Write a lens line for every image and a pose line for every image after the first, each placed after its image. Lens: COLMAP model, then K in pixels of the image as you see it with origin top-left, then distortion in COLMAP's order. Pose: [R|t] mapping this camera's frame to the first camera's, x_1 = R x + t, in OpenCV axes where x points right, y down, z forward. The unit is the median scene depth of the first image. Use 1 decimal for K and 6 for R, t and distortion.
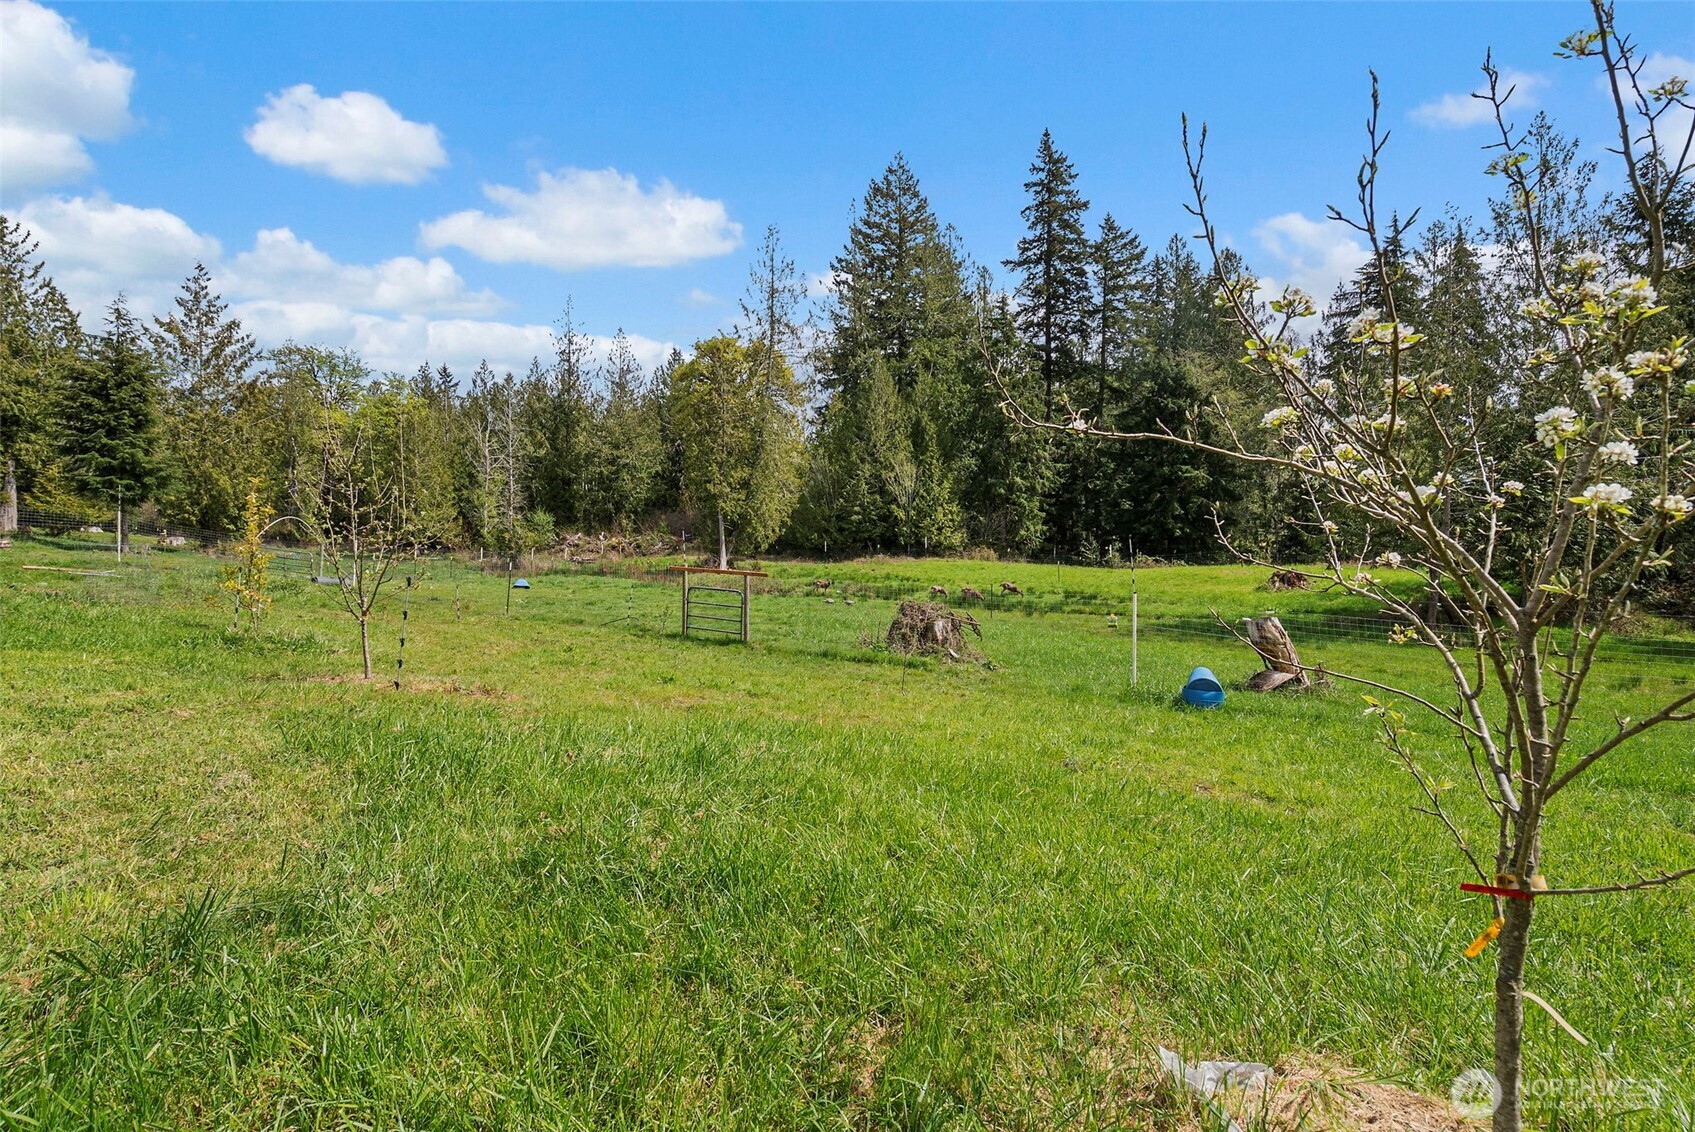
lens RADIAL K [[778.5, 0, 847.5], [0, 778.5, 566.0], [0, 0, 1]] dist [0.001265, 0.000096]
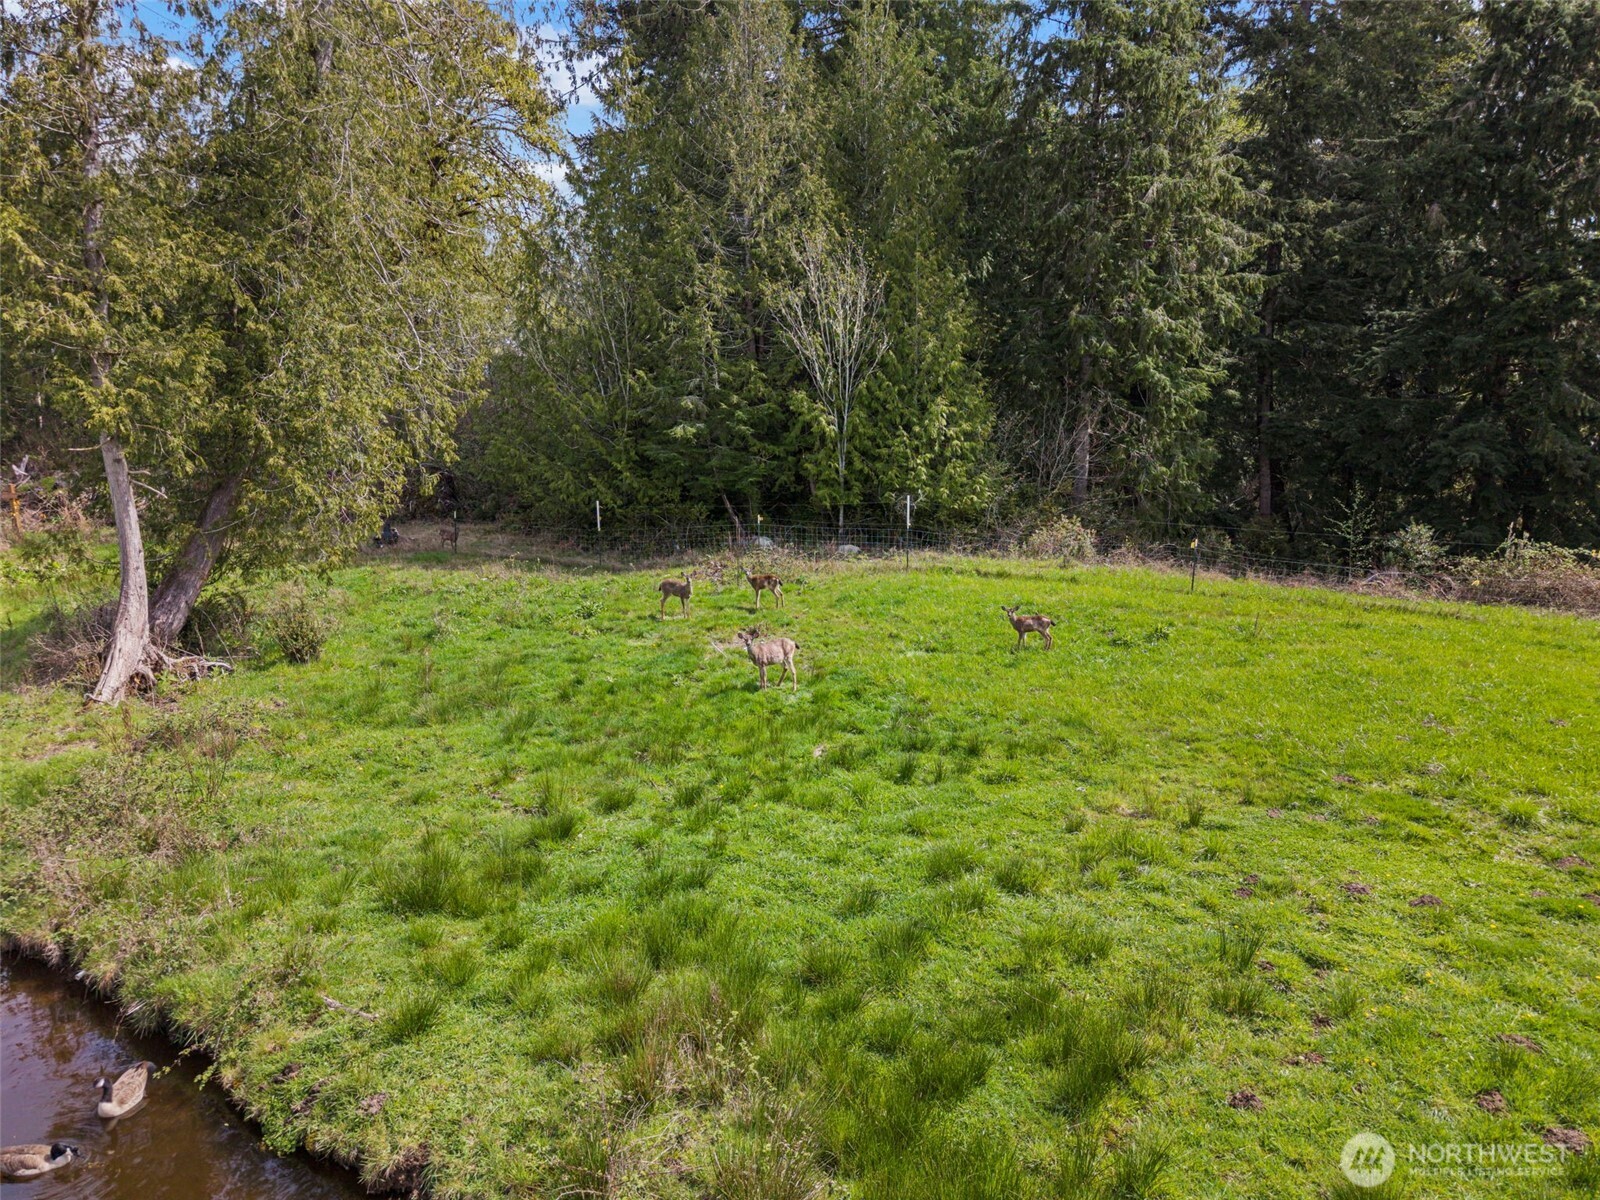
lens RADIAL K [[1105.7, 0, 805.9], [0, 1105.7, 601.2], [0, 0, 1]] dist [-0.012473, -0.004160]
pose [[0.993462, -0.019853, 0.112420, 0.007075], [0.004854, 0.991217, 0.132153, -0.050705], [-0.114057, -0.130743, 0.984834, 0.516360]]
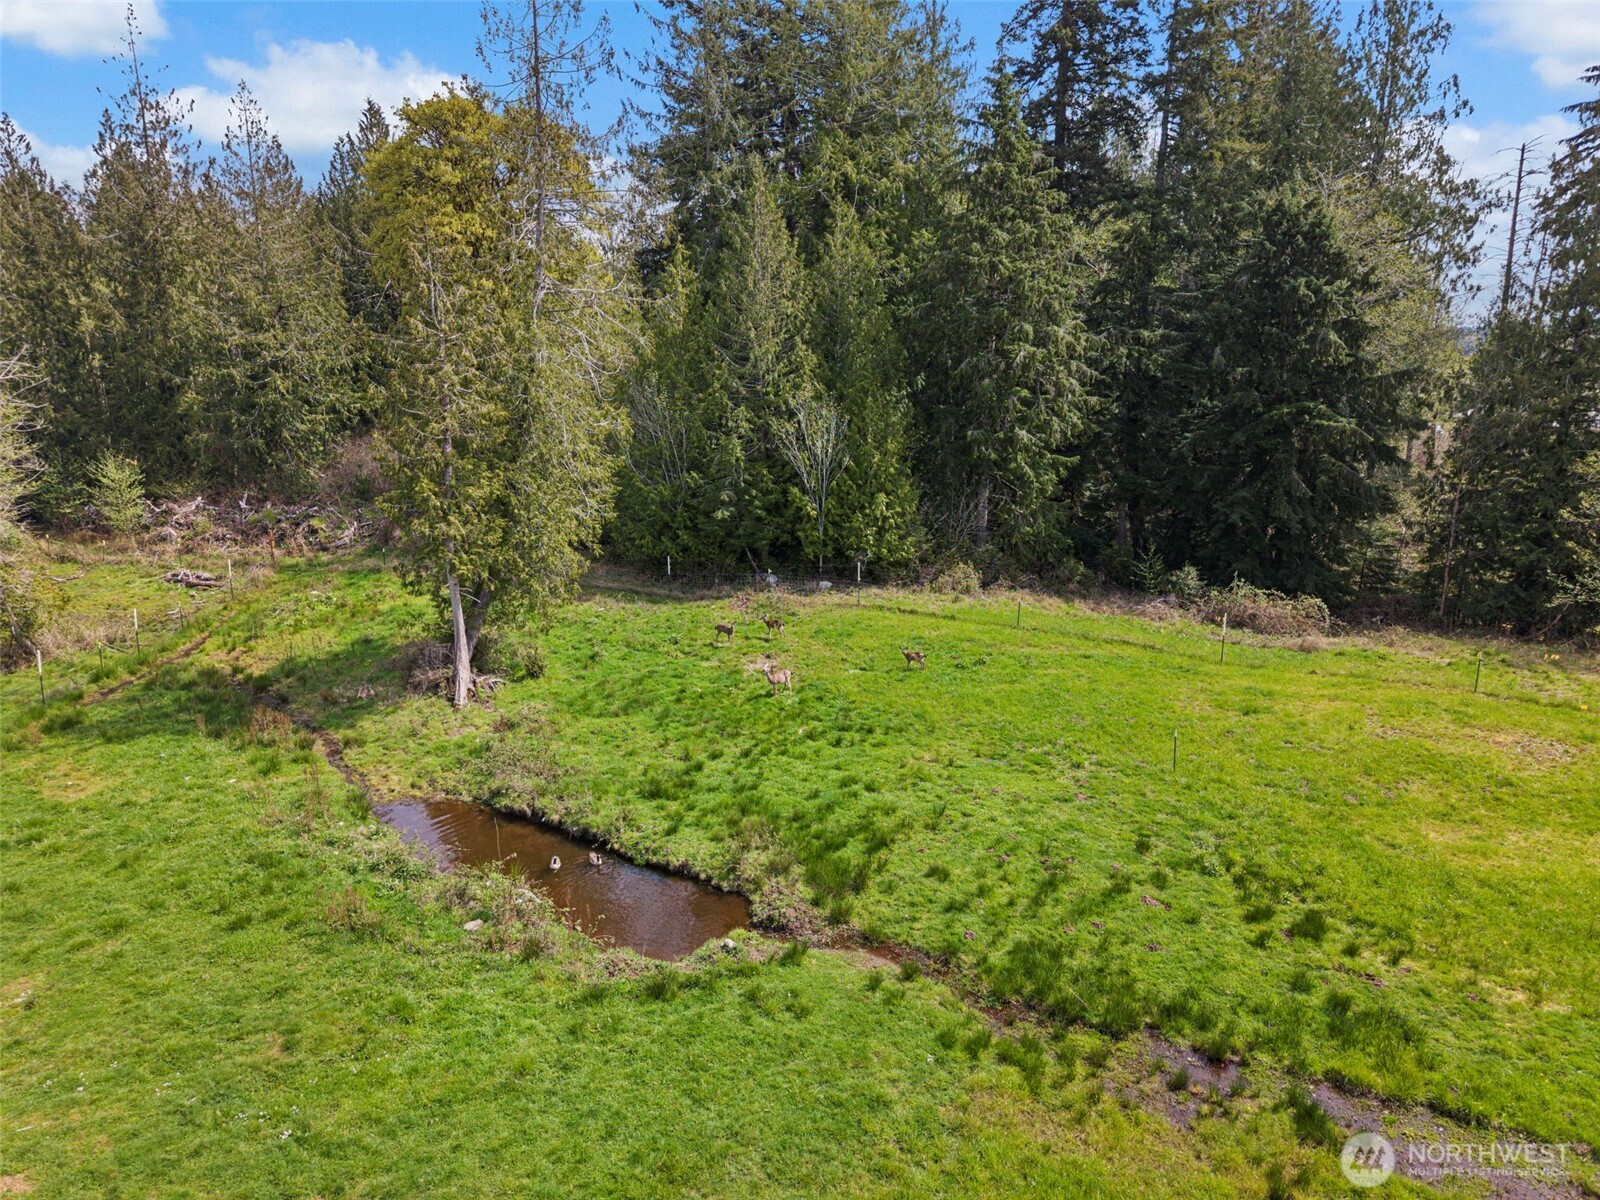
lens RADIAL K [[1066.9, 0, 800.0], [0, 1066.9, 600.0], [0, 0, 1]] dist [0.009147, -0.002295]
pose [[0.993864, -0.026715, 0.107330, -0.016655], [0.004617, 0.979568, 0.201061, -0.146605], [-0.110509, -0.199332, 0.973681, 0.272715]]
